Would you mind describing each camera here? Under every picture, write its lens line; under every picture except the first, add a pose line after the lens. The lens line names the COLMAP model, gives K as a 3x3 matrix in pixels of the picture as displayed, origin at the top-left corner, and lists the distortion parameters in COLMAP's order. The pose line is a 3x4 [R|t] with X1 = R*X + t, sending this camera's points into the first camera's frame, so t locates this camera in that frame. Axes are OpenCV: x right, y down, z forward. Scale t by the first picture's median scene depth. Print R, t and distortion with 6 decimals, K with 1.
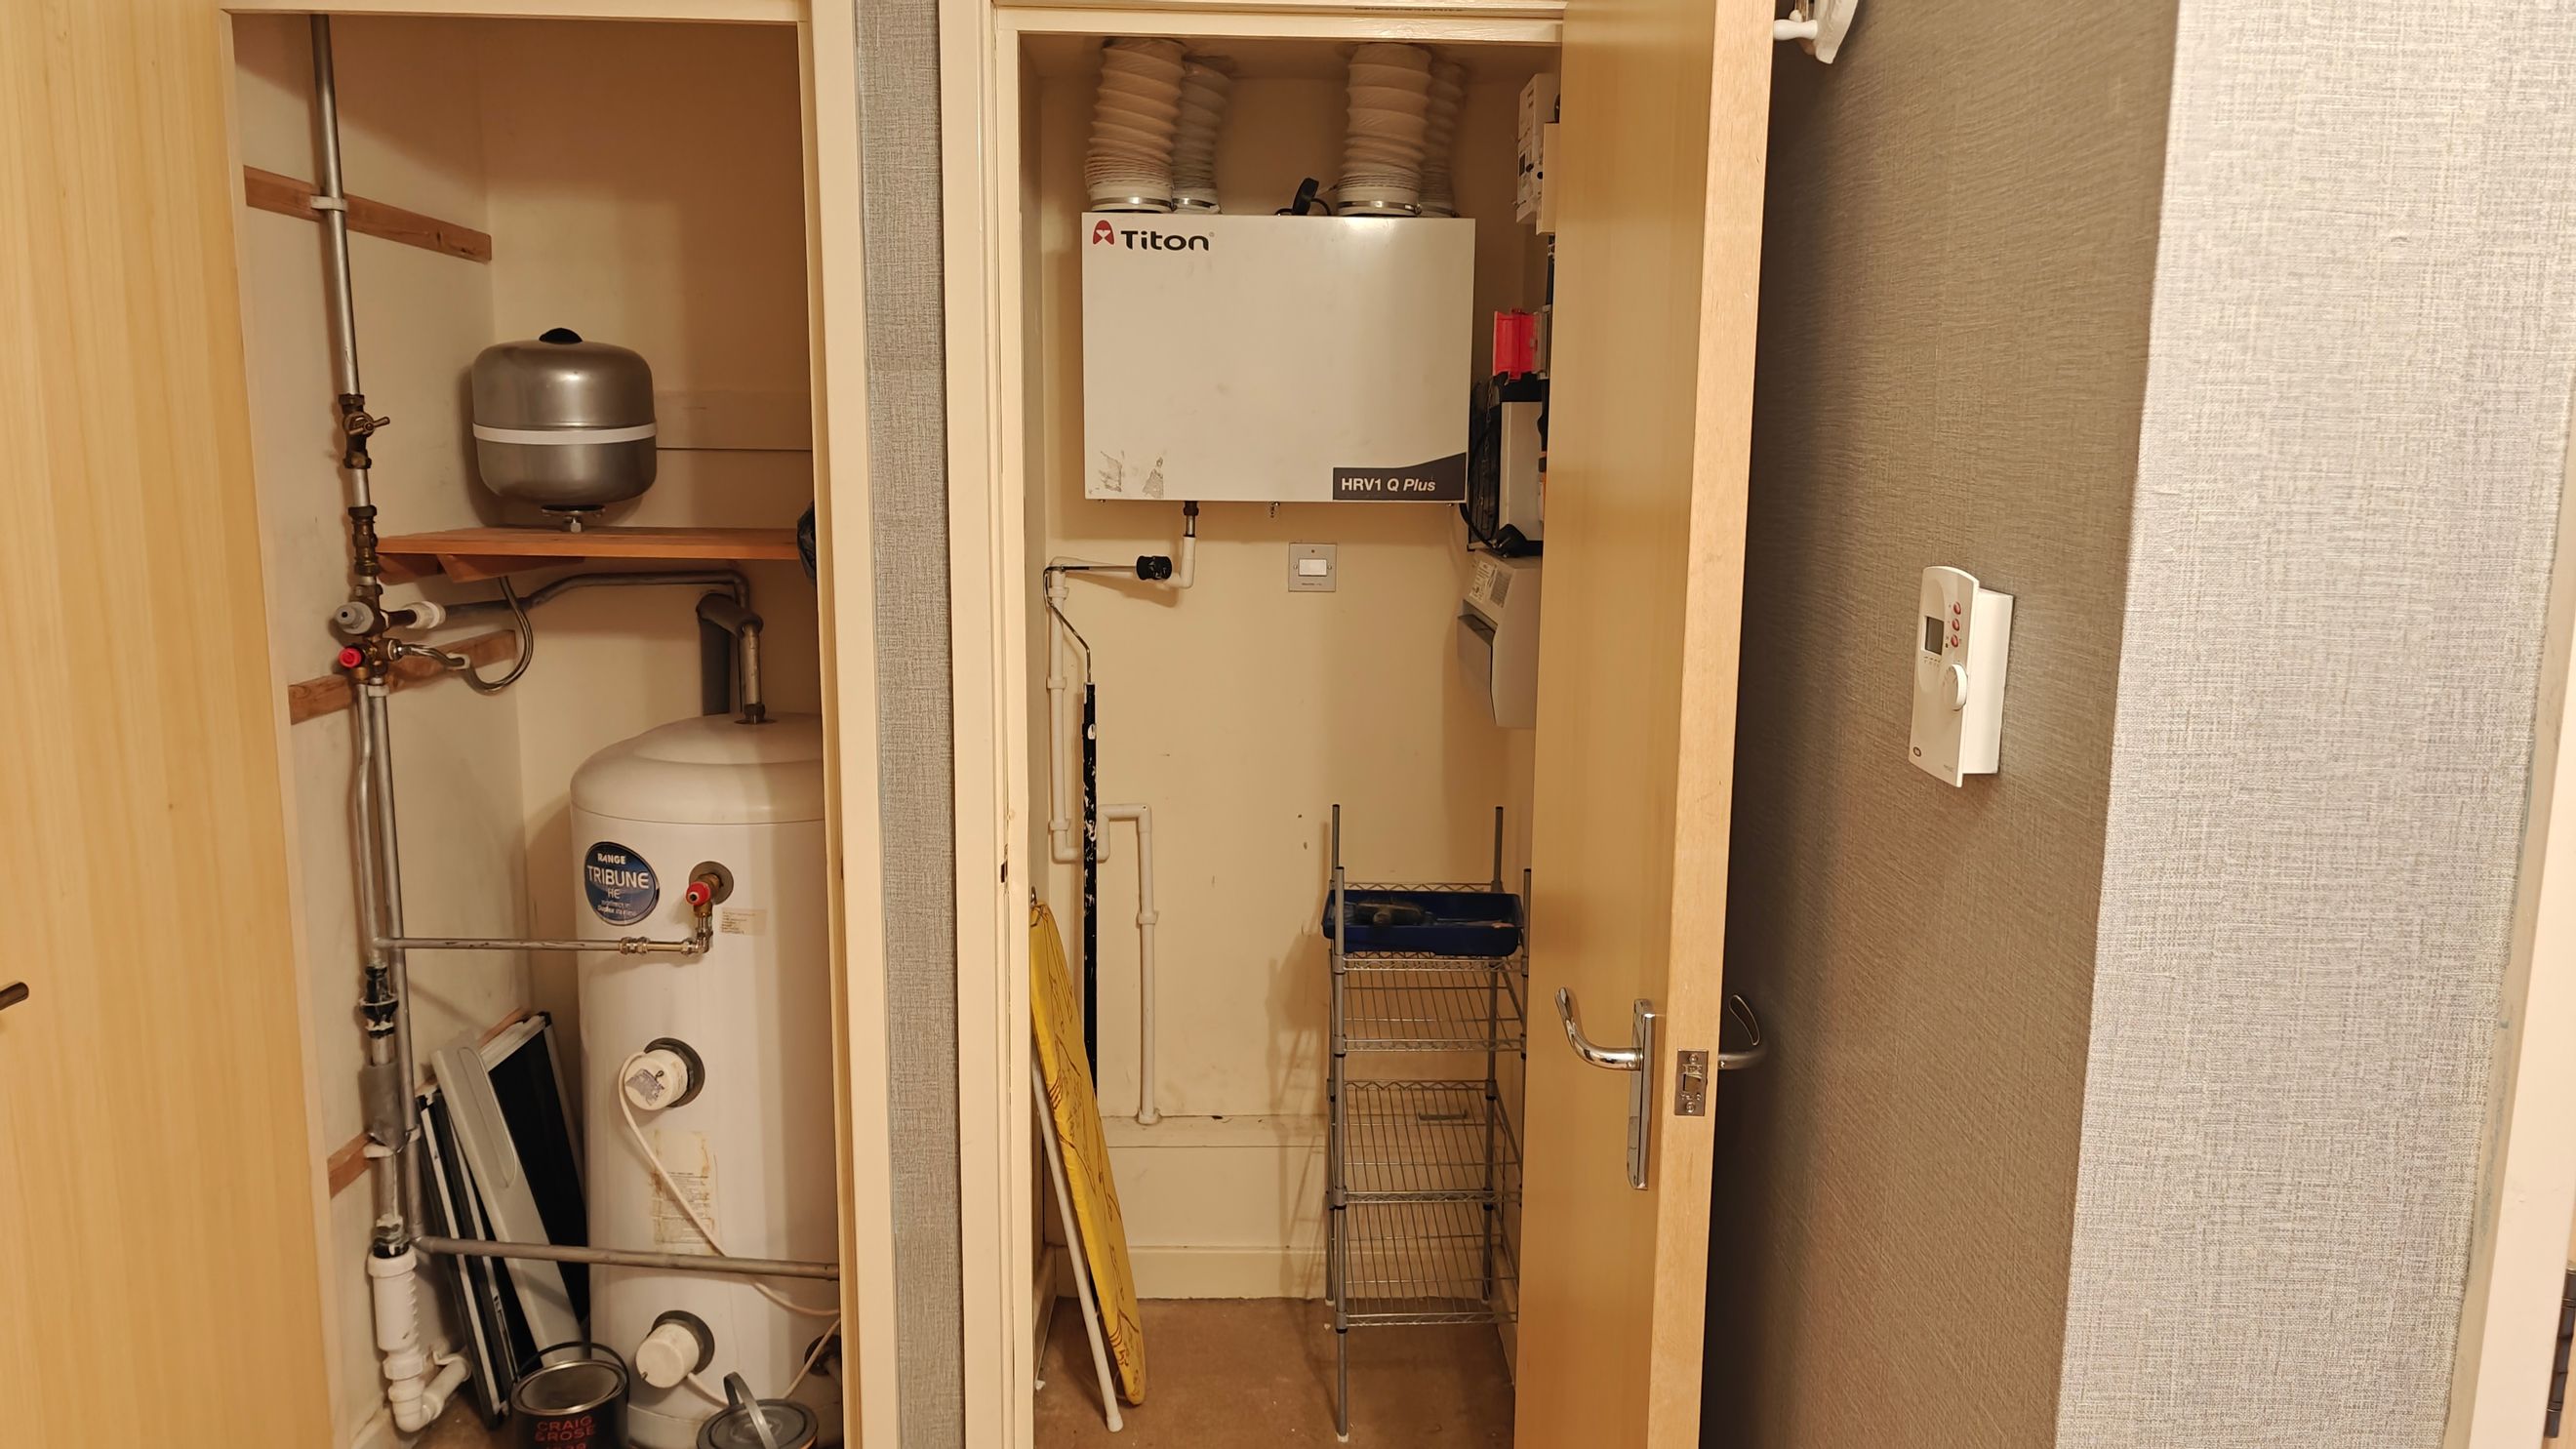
lens RADIAL K [[1746.0, 0, 1273.6], [0, 1746.0, 723.0], [0, 0, 1]] dist [0.066433, -0.076446]
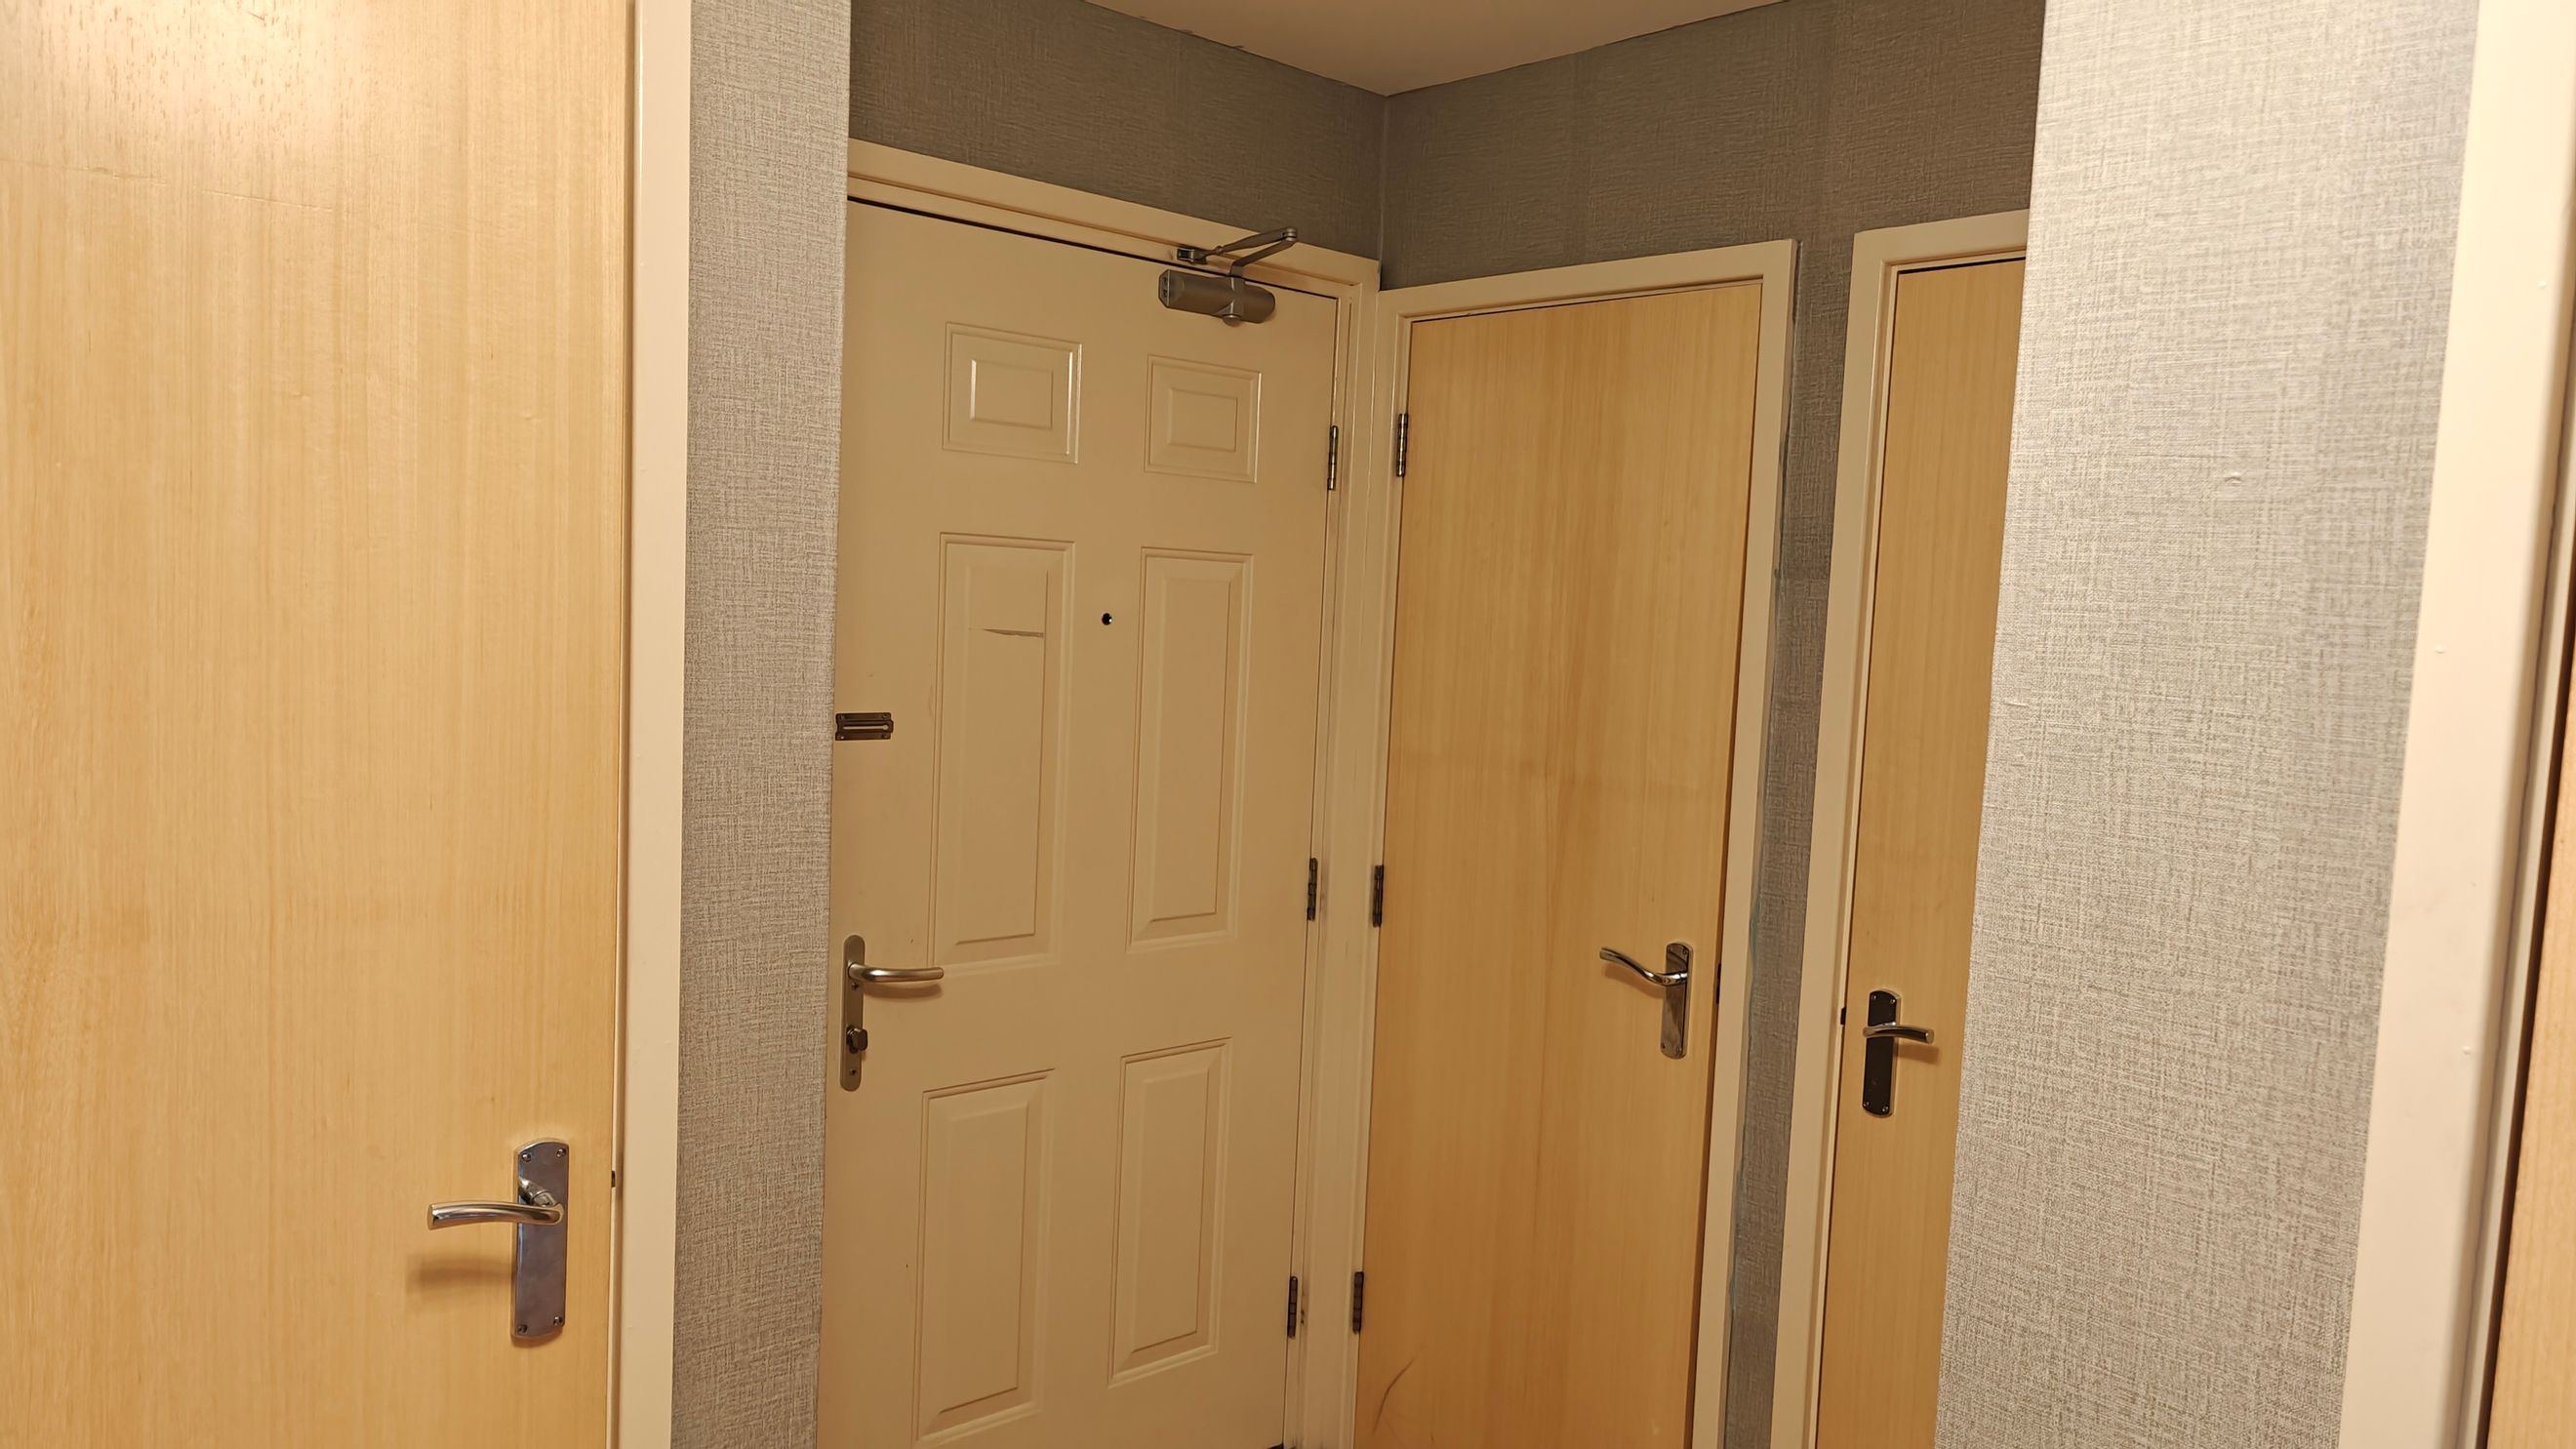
lens RADIAL K [[1746.0, 0, 1273.6], [0, 1746.0, 723.0], [0, 0, 1]] dist [0.066433, -0.076446]
pose [[0.655385, 0.074919, -0.751570, 1.044908], [-0.156376, 0.986967, -0.037979, -0.002001], [0.738929, 0.142419, 0.658559, -0.087641]]
